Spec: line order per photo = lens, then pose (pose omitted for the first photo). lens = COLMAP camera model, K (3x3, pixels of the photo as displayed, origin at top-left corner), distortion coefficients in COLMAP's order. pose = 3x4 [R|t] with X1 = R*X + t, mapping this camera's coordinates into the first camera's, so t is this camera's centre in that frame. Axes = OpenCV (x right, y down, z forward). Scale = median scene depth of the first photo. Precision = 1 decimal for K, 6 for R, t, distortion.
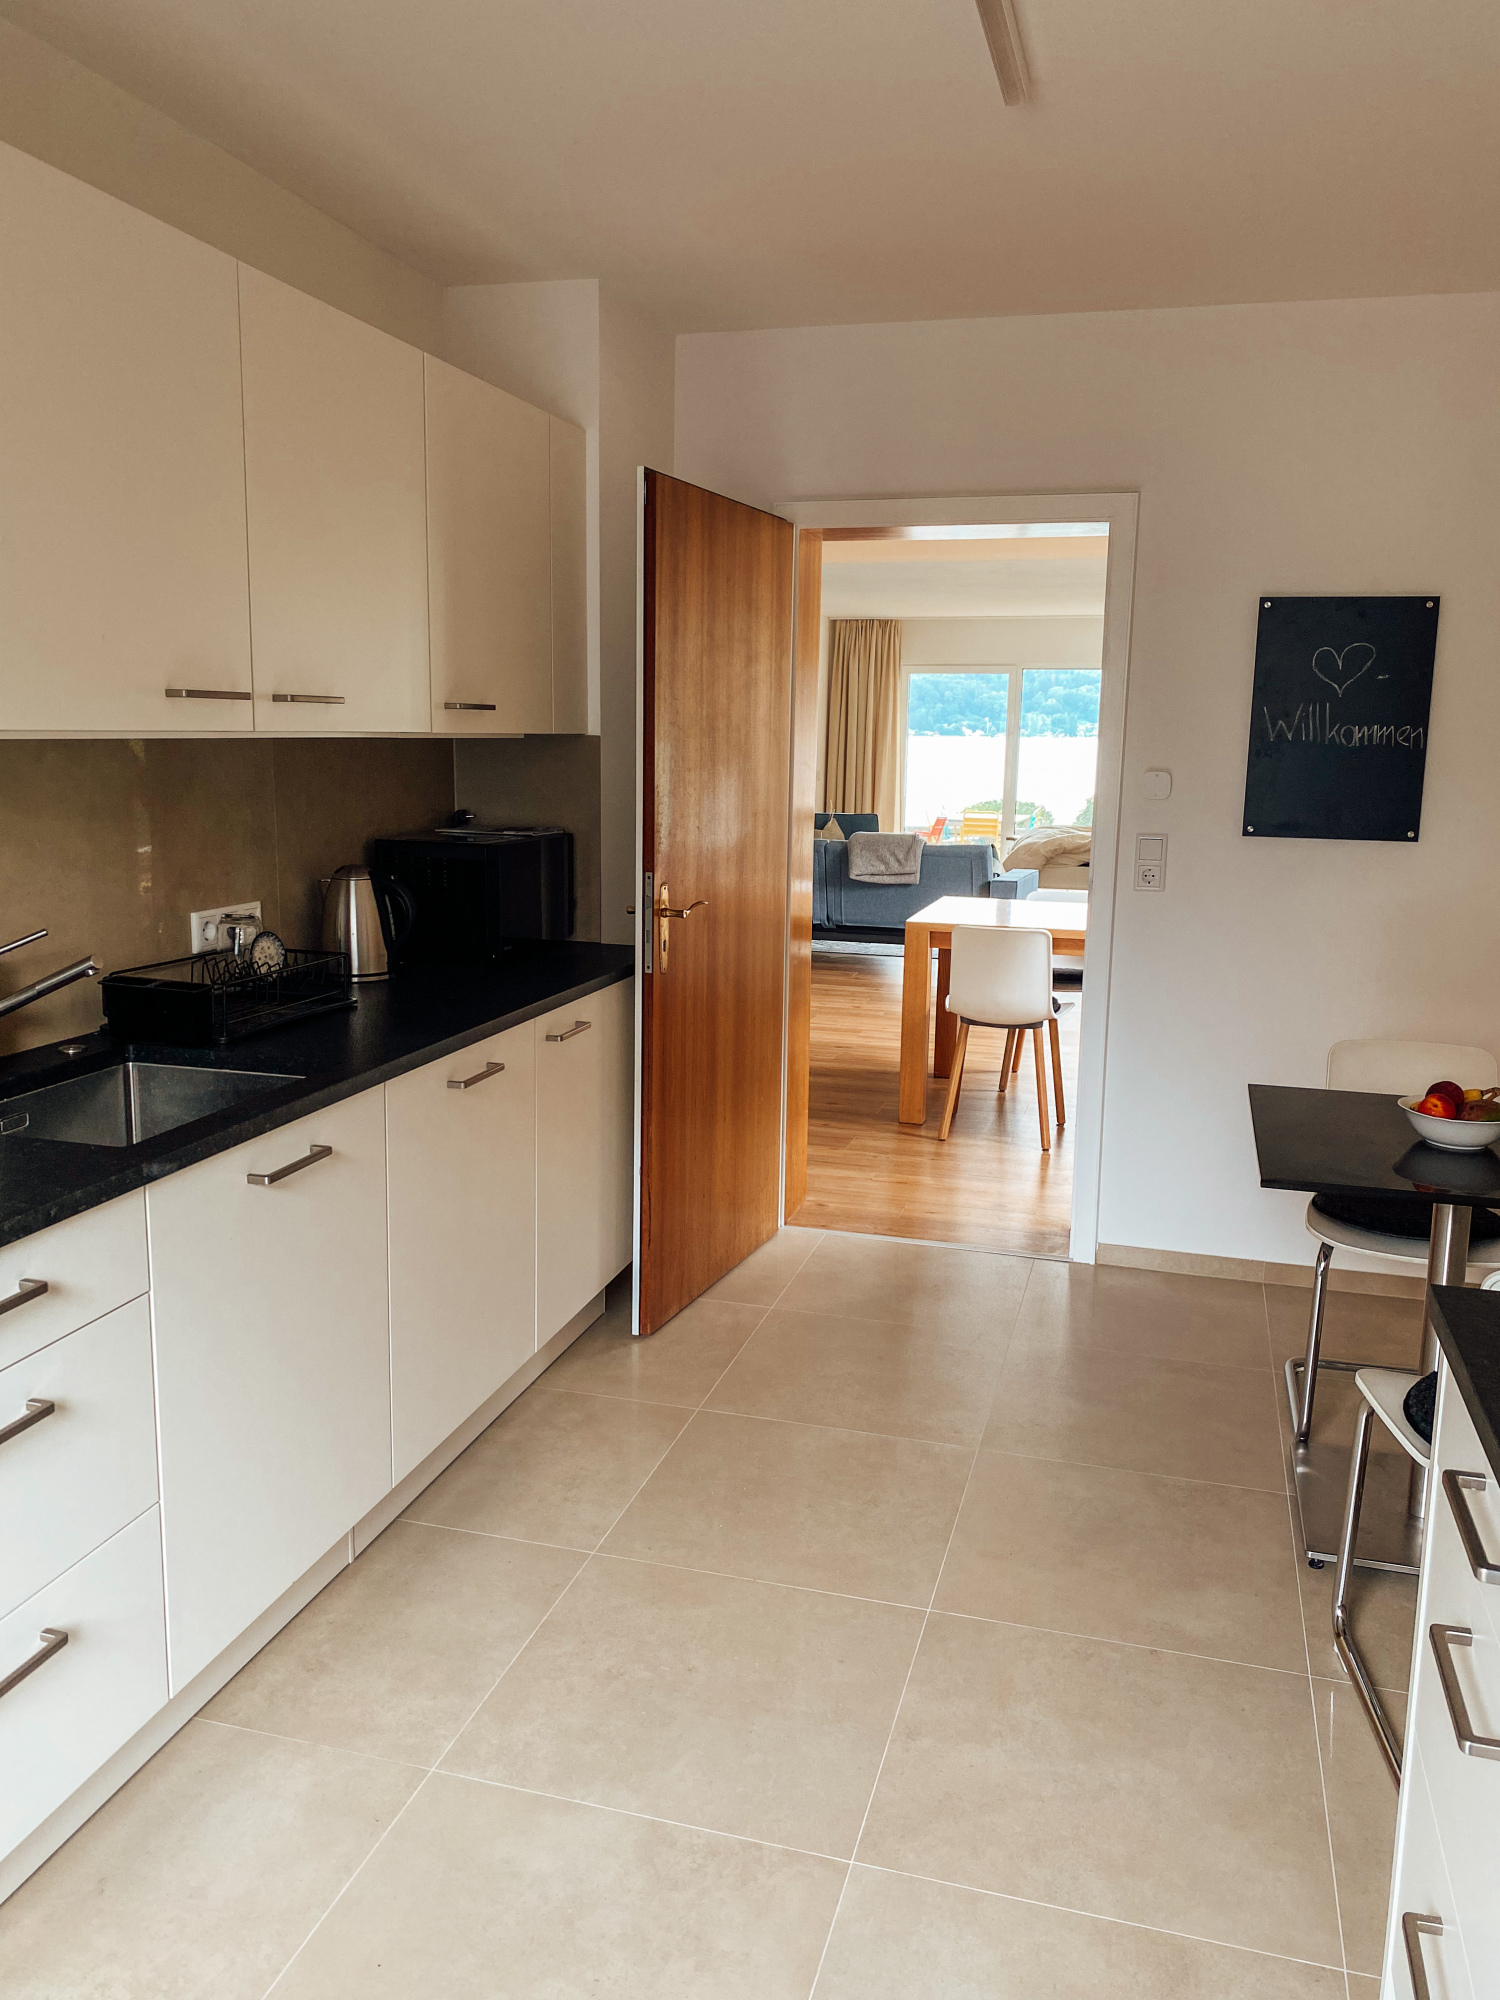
lens RADIAL K [[1516.8, 0, 751.3], [0, 1516.8, 1001.8], [0, 0, 1]] dist [0.043458, -0.072629]
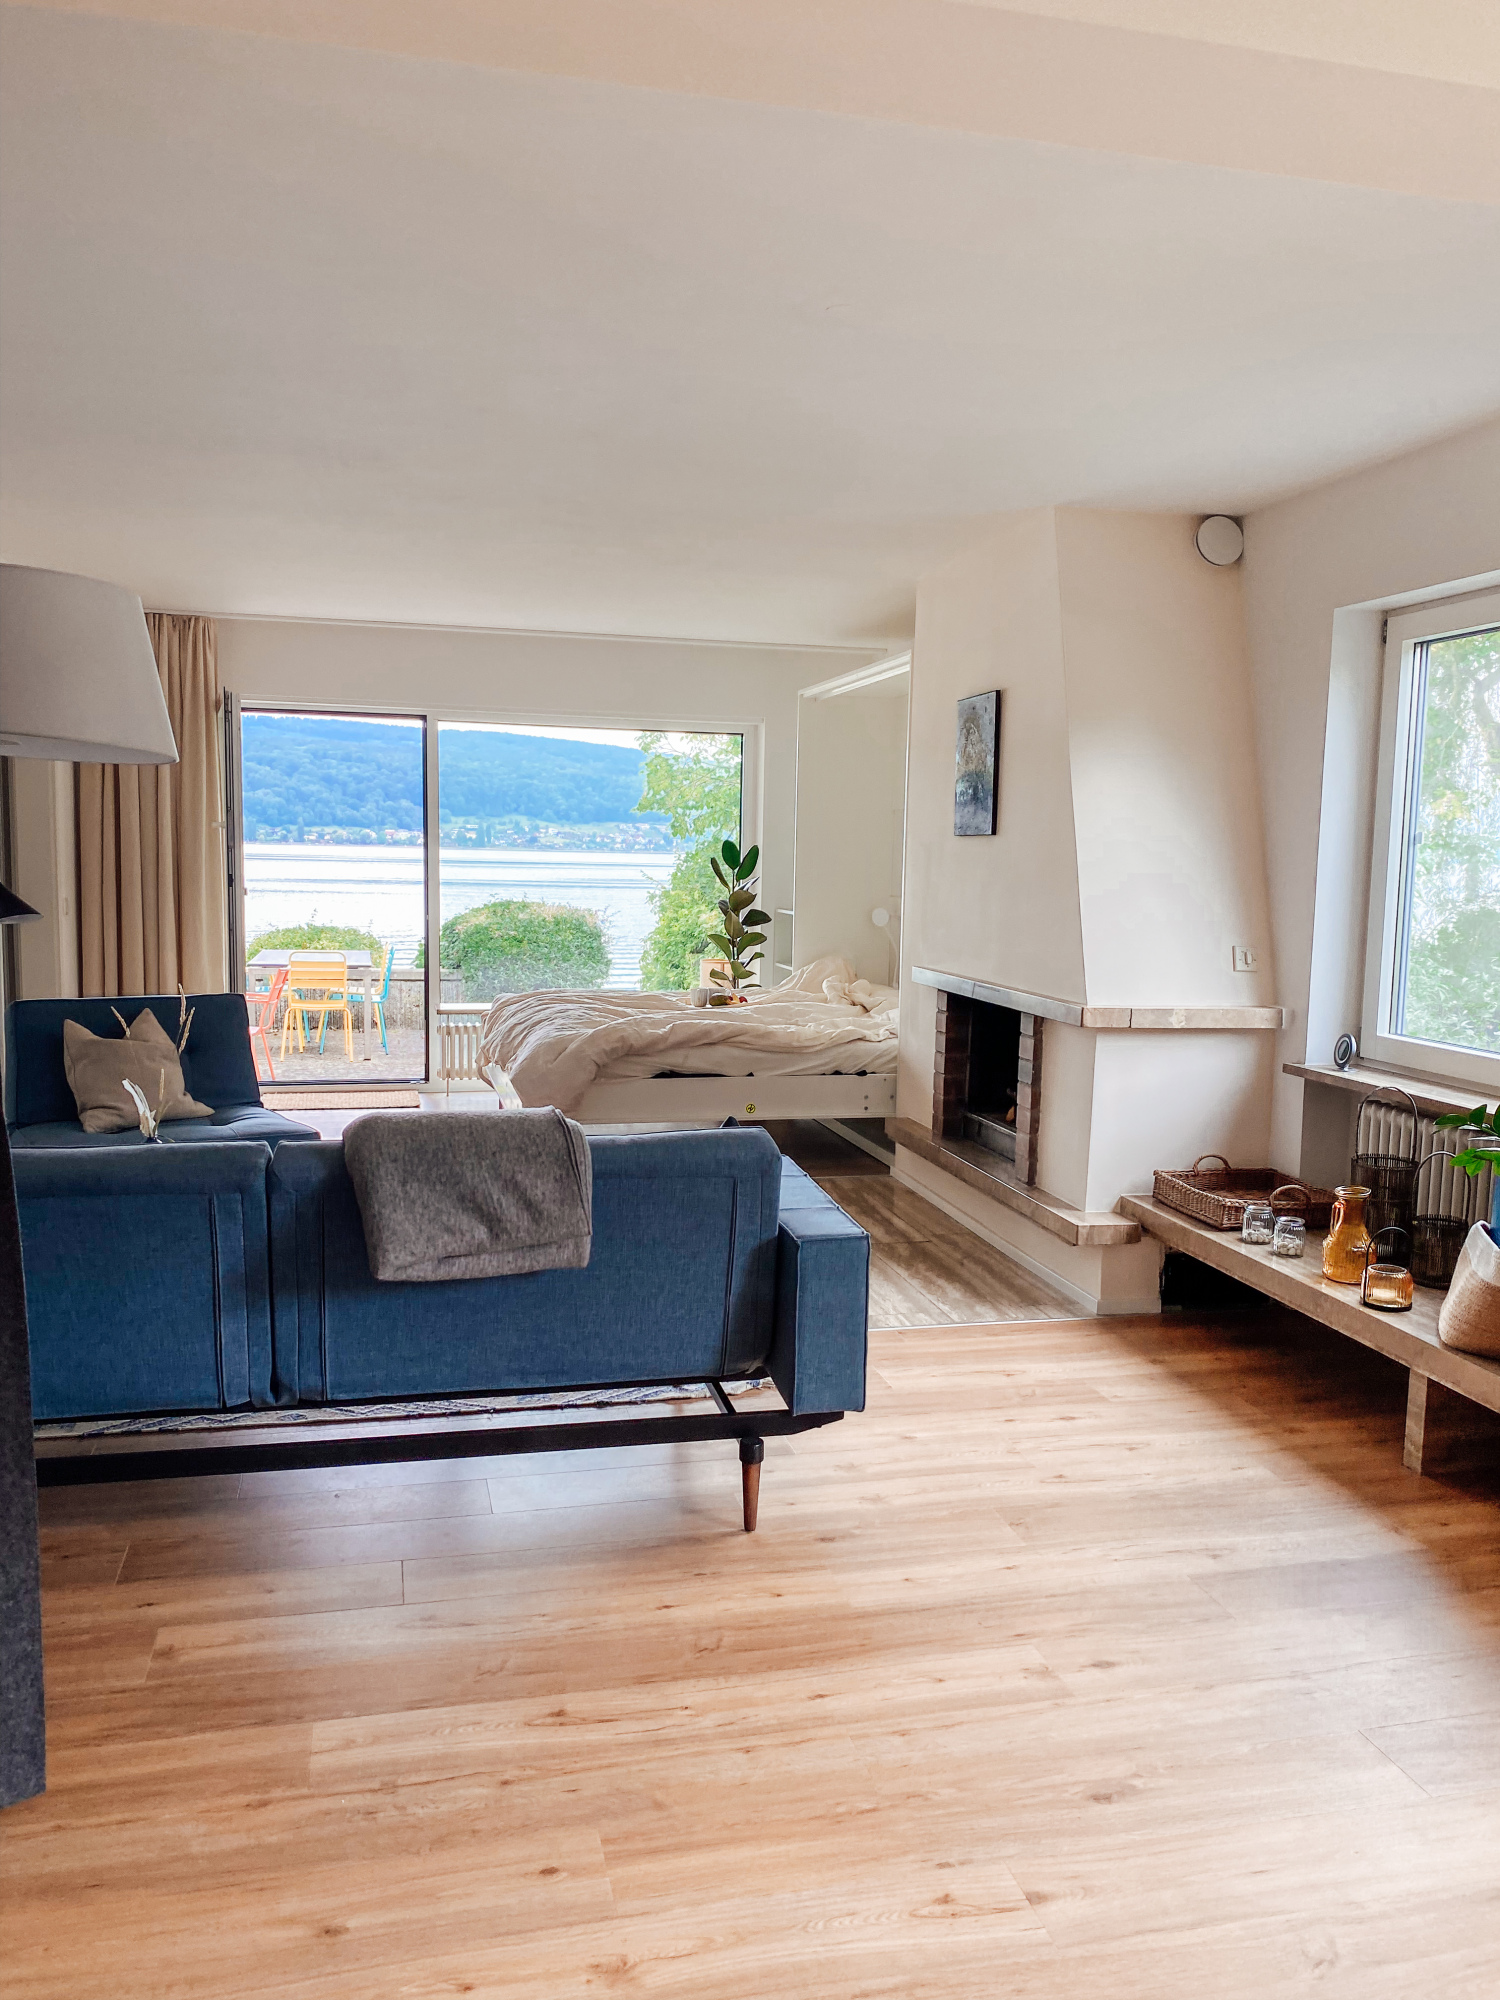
lens RADIAL K [[1516.8, 0, 747.6], [0, 1516.8, 1010.6], [0, 0, 1]] dist [0.043458, -0.072629]
pose [[0.868728, -0.048473, 0.492912, -0.017599], [0.078793, 0.996051, -0.040915, -0.116258], [-0.488982, 0.074382, 0.869117, 0.694583]]
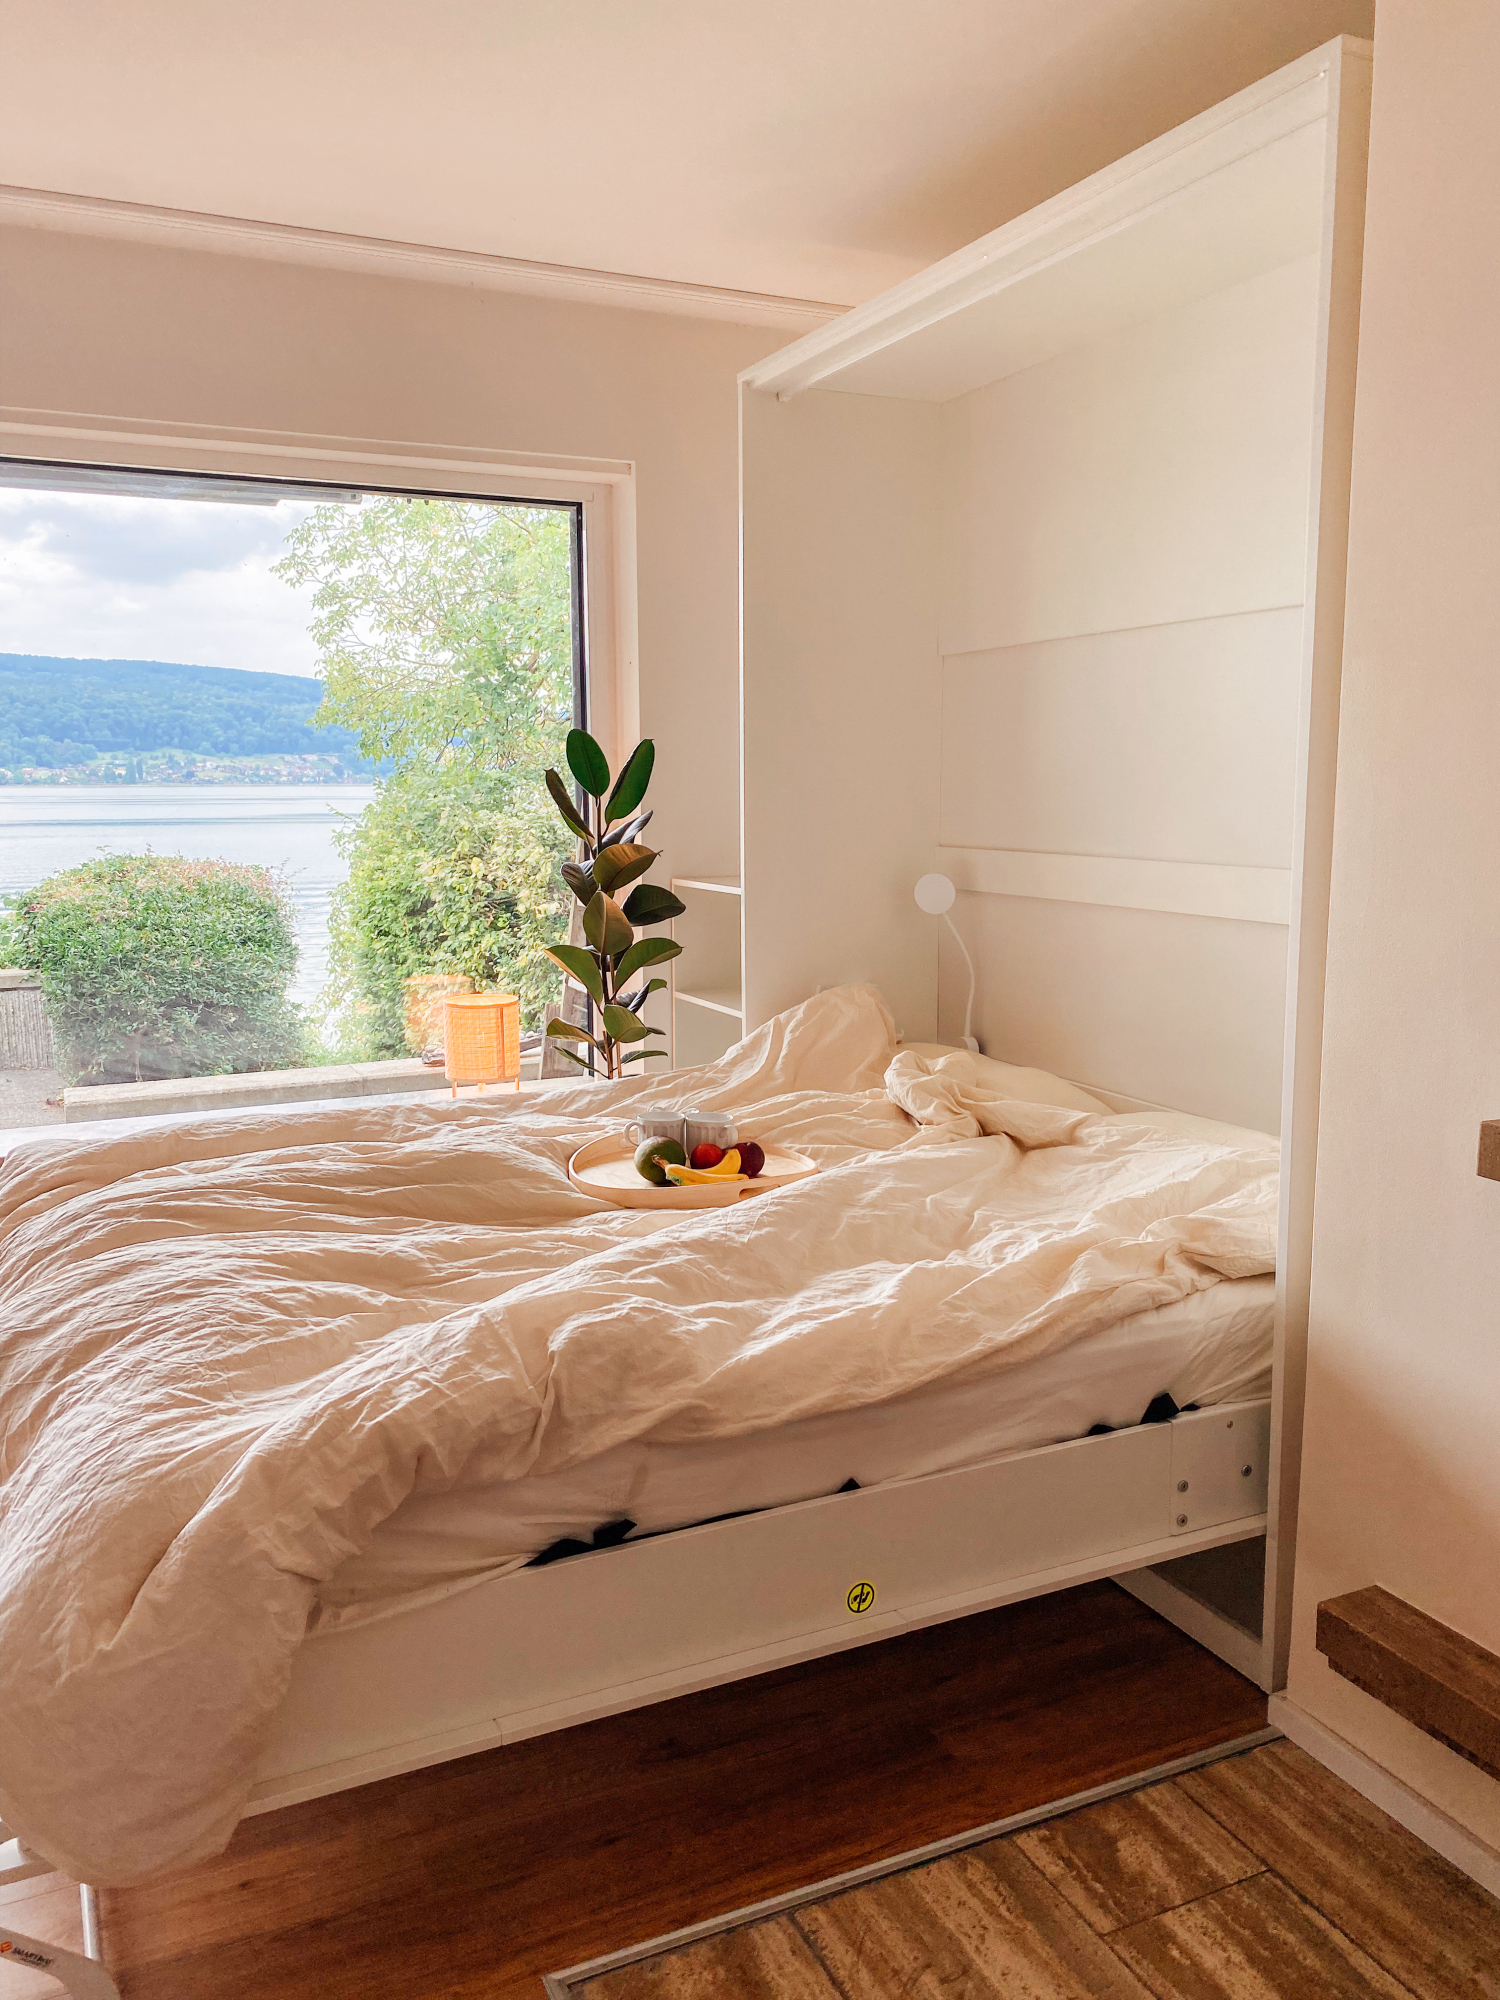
lens RADIAL K [[1516.8, 0, 727.6], [0, 1516.8, 963.1], [0, 0, 1]] dist [0.043458, -0.072629]
pose [[0.754755, -0.096773, 0.648829, 0.182704], [0.130378, 0.991457, -0.003786, -0.186642], [-0.642920, 0.087450, 0.760925, 1.145695]]
